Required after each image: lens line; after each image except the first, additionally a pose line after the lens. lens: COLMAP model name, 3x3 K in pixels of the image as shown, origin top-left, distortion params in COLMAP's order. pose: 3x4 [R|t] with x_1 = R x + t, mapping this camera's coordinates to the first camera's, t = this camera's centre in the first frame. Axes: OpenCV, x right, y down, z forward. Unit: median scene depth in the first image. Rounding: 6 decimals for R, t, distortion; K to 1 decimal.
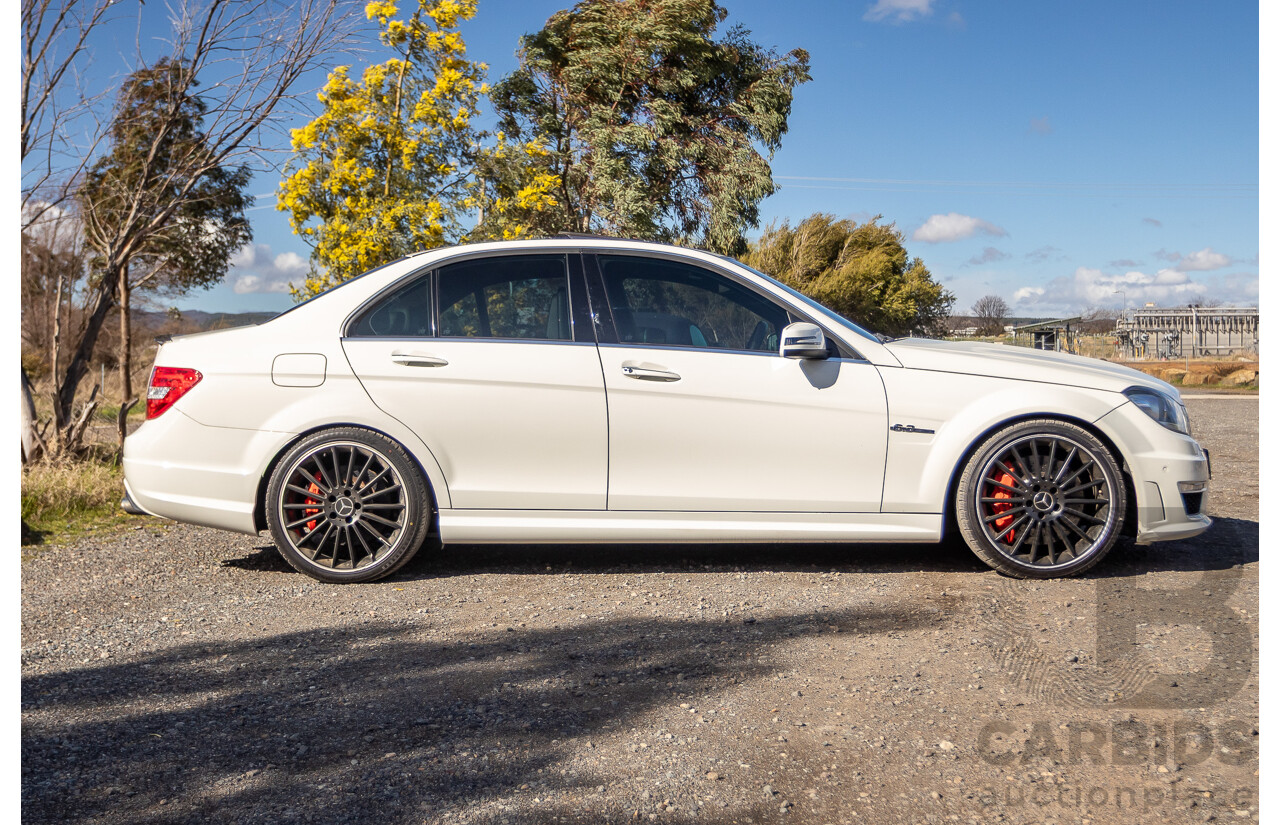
lens RADIAL K [[2146.3, 0, 640.0], [0, 2146.3, 412.5], [0, 0, 1]] dist [-0.028192, 0.054694]
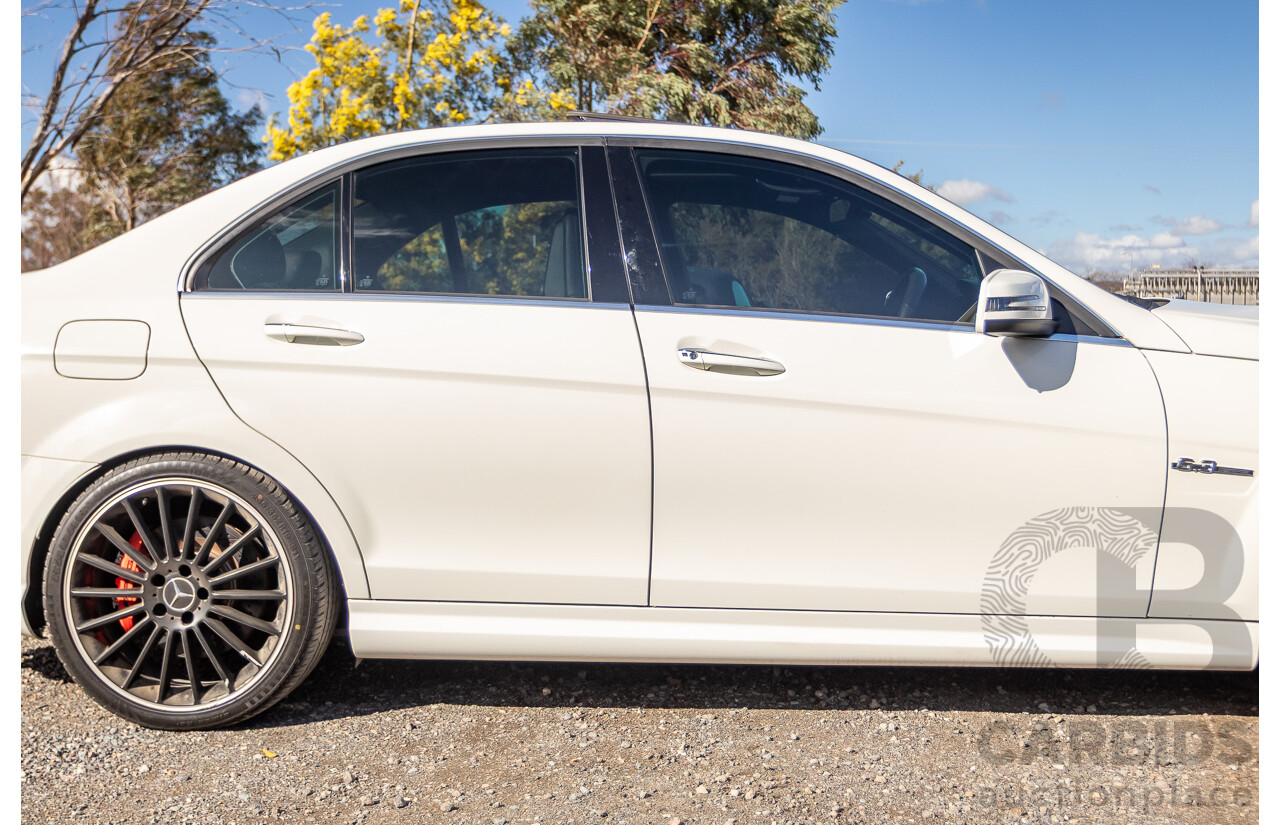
lens RADIAL K [[1965.2, 0, 638.3], [0, 1965.2, 470.2], [0, 0, 1]] dist [-0.014504, -0.035335]
pose [[0.999881, 0.007617, -0.013403, -0.011357], [-0.006878, 0.998499, 0.054336, -0.017141], [0.013797, -0.054237, 0.998433, 0.489601]]
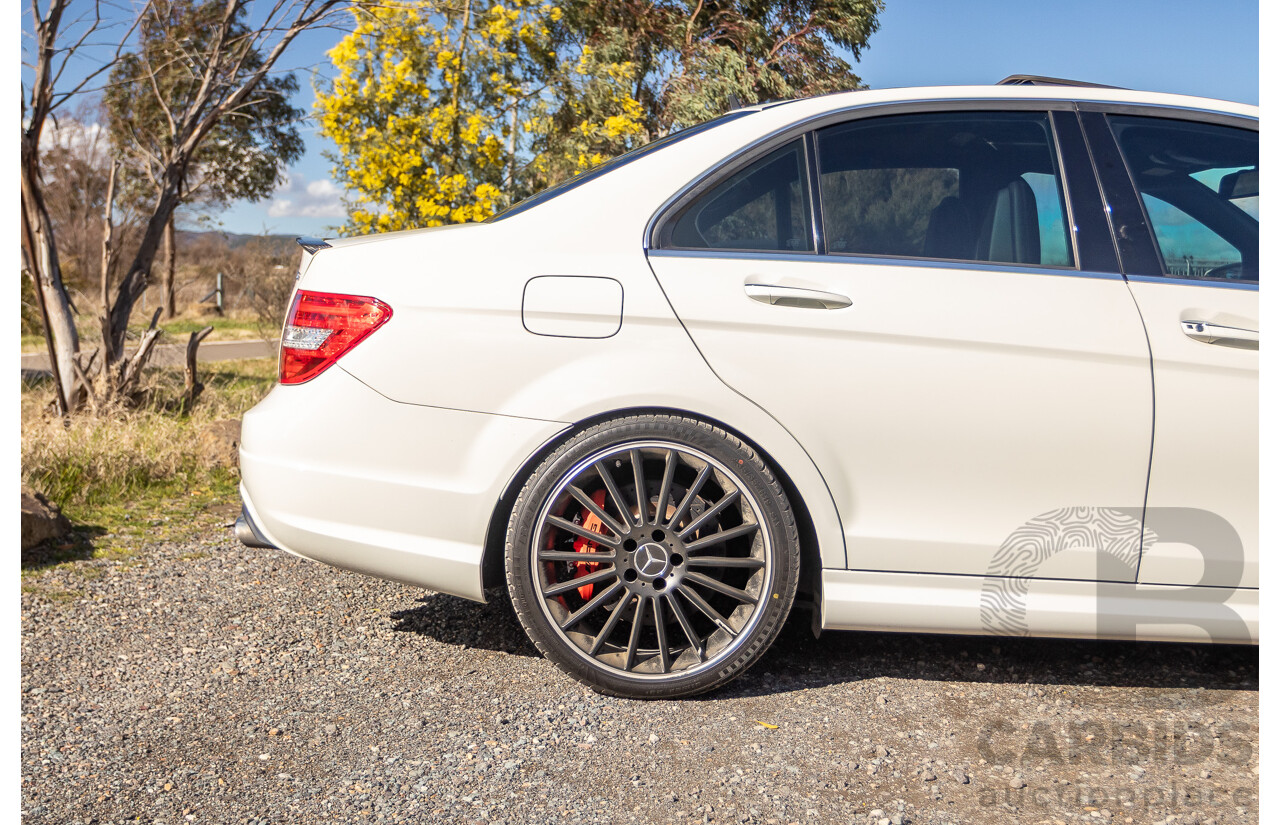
lens RADIAL K [[1967.7, 0, 640.9], [0, 1967.7, 502.0], [0, 0, 1]] dist [-0.008238, 0.112089]
pose [[0.999459, 0.031947, 0.007809, -0.144525], [-0.032479, 0.996124, 0.081746, -0.011701], [-0.005167, -0.081955, 0.996623, 0.499600]]
